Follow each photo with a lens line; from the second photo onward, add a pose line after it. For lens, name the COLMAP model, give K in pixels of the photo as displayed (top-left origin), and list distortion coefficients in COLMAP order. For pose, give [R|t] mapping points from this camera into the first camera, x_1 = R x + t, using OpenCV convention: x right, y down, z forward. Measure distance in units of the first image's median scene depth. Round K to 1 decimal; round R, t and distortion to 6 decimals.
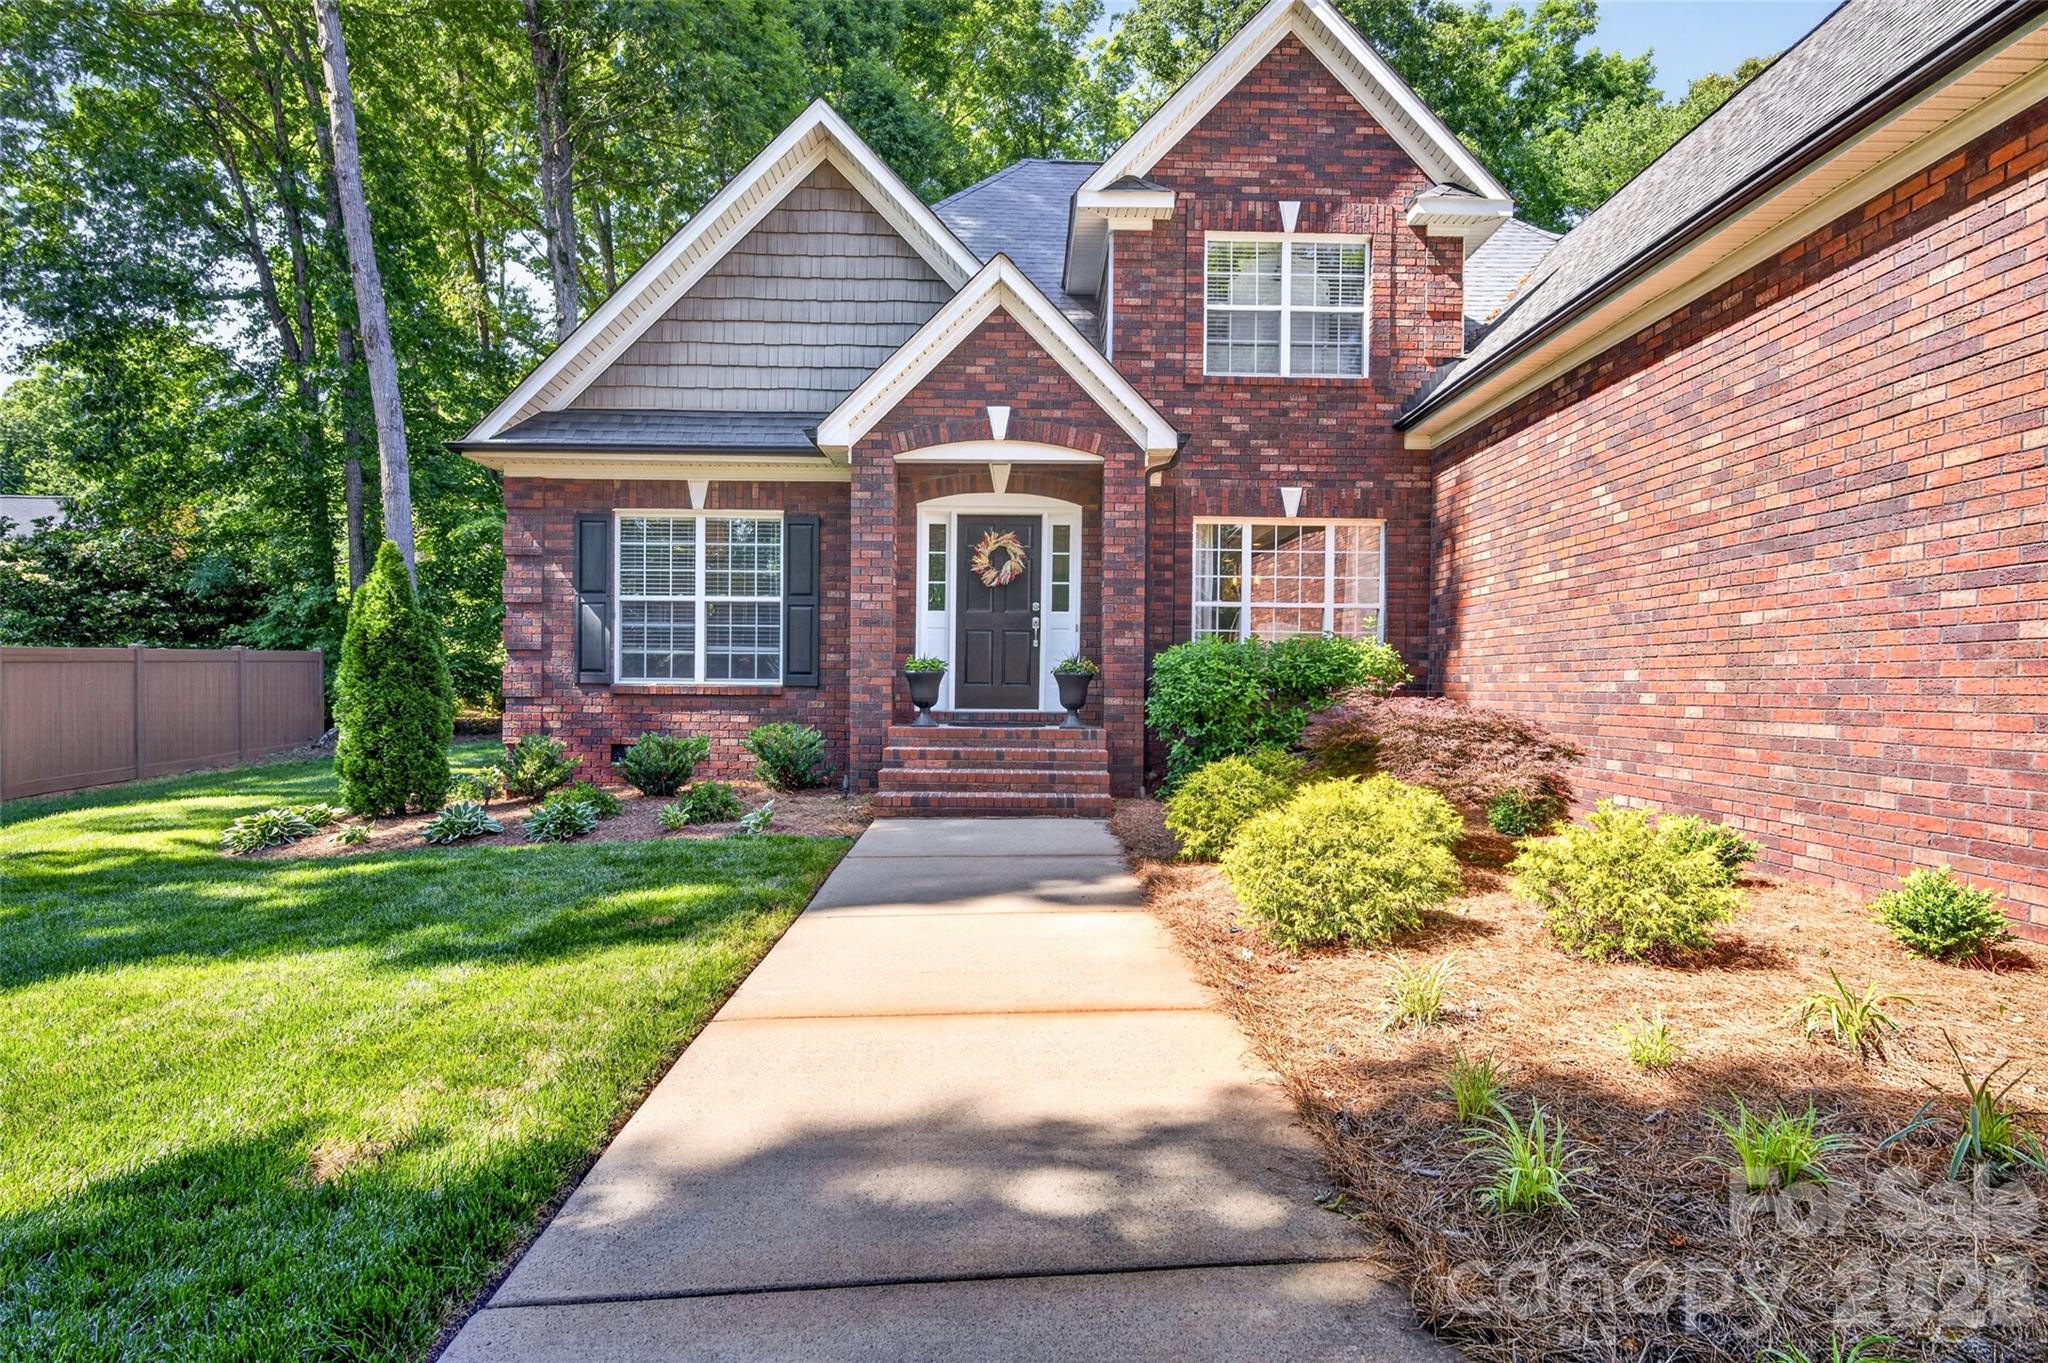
lens RADIAL K [[1060.2, 0, 1057.2], [0, 1060.2, 697.9], [0, 0, 1]] dist [0.003953, 0.001603]
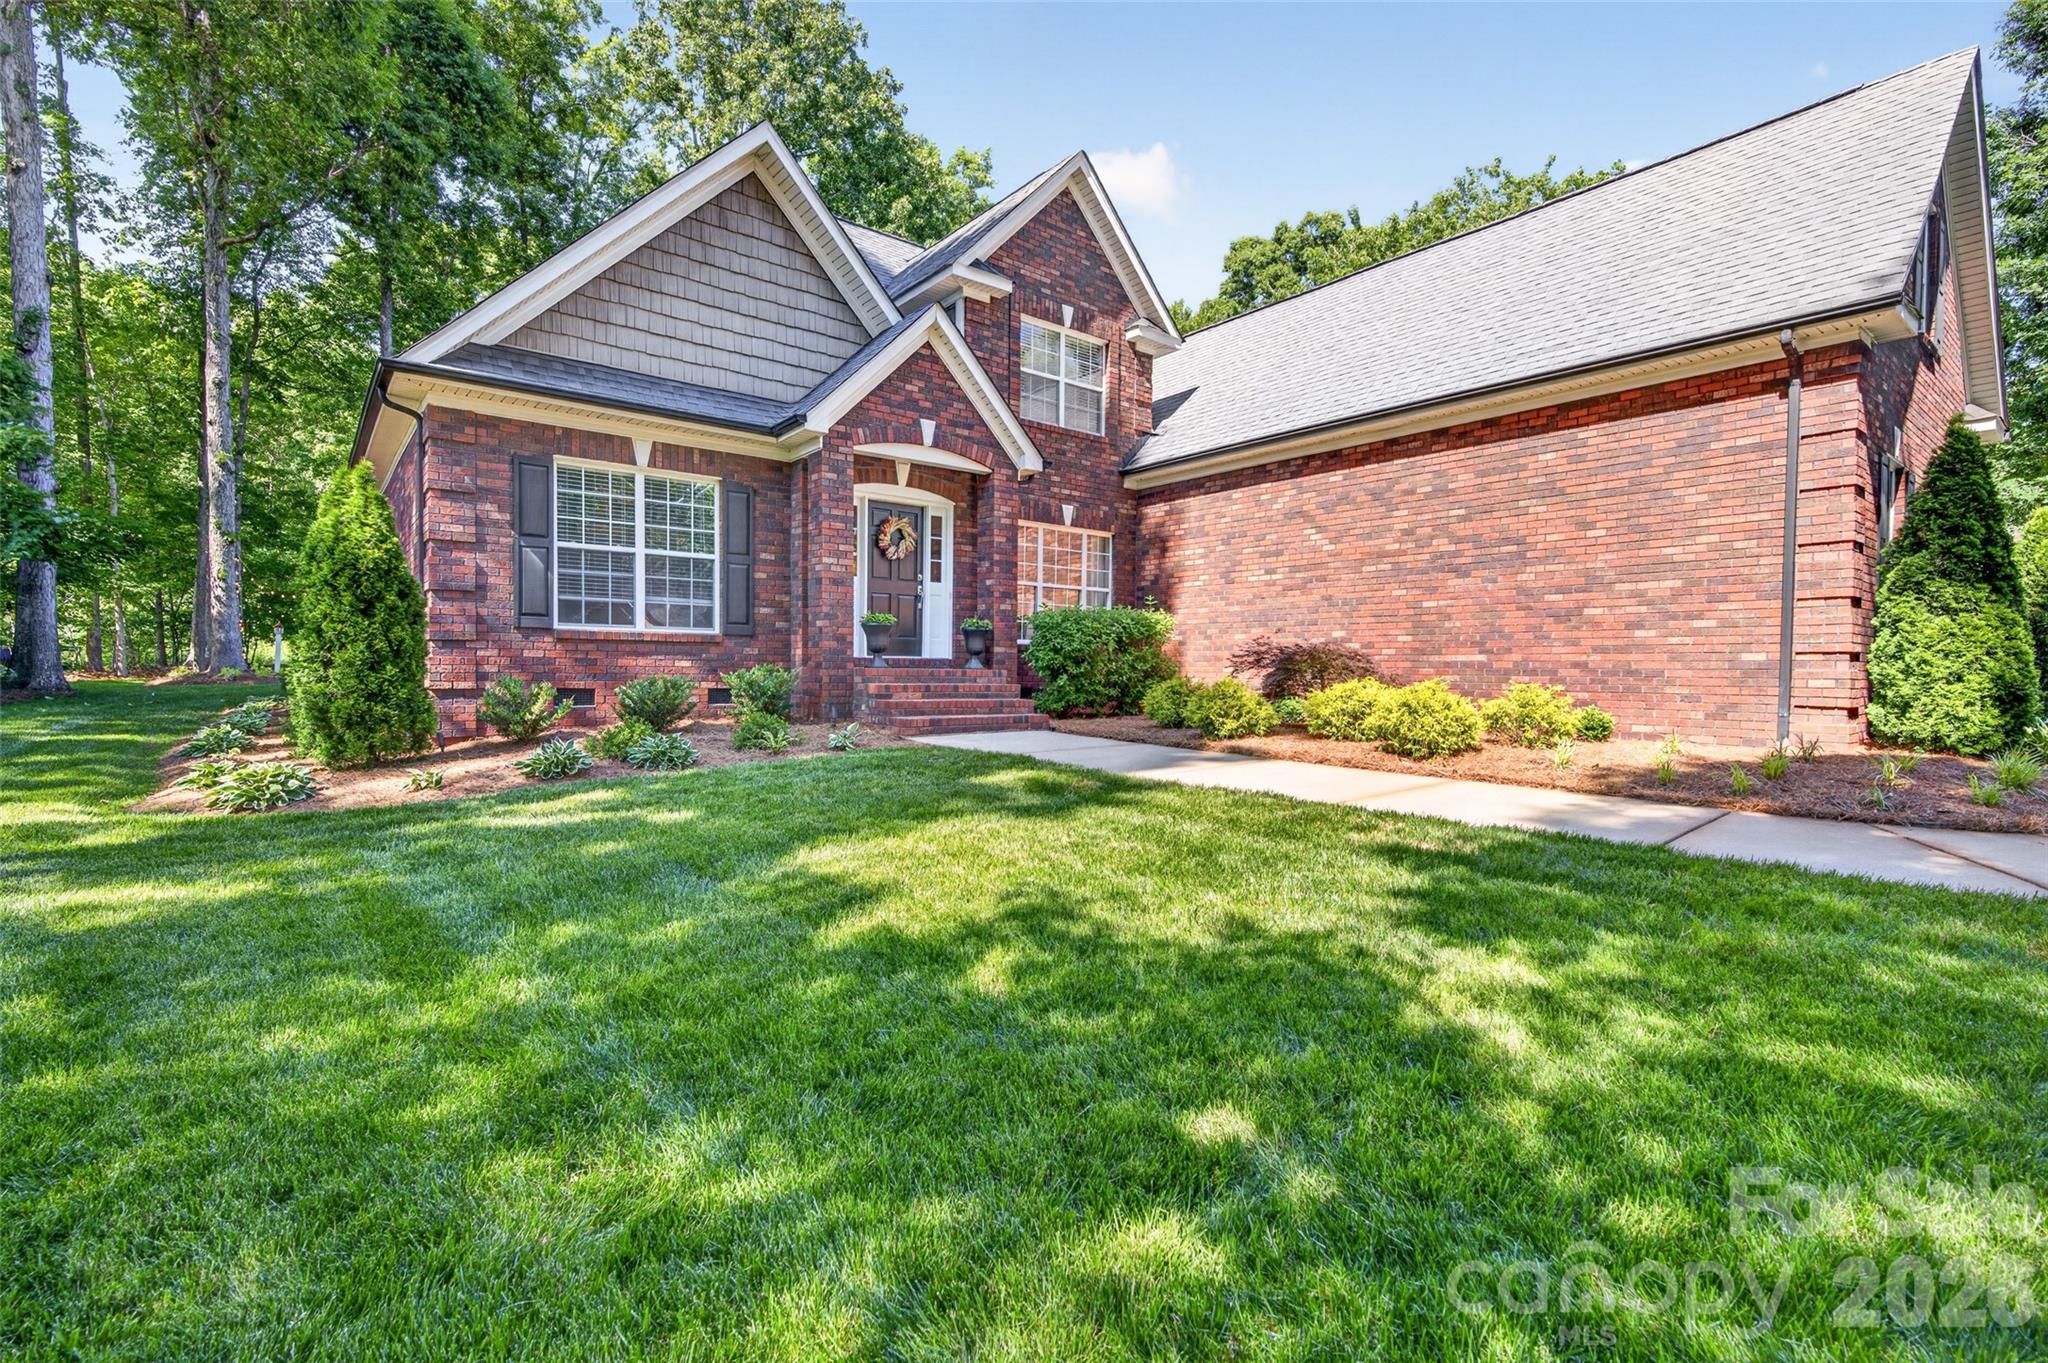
lens RADIAL K [[904.9, 0, 1020.4], [0, 904.9, 690.0], [0, 0, 1]] dist [0.013508, -0.000266]
pose [[0.802933, -0.015747, 0.595861, -0.581902], [0.003470, 0.999758, 0.021746, 0.027971], [-0.596059, -0.015393, 0.802793, 0.039115]]
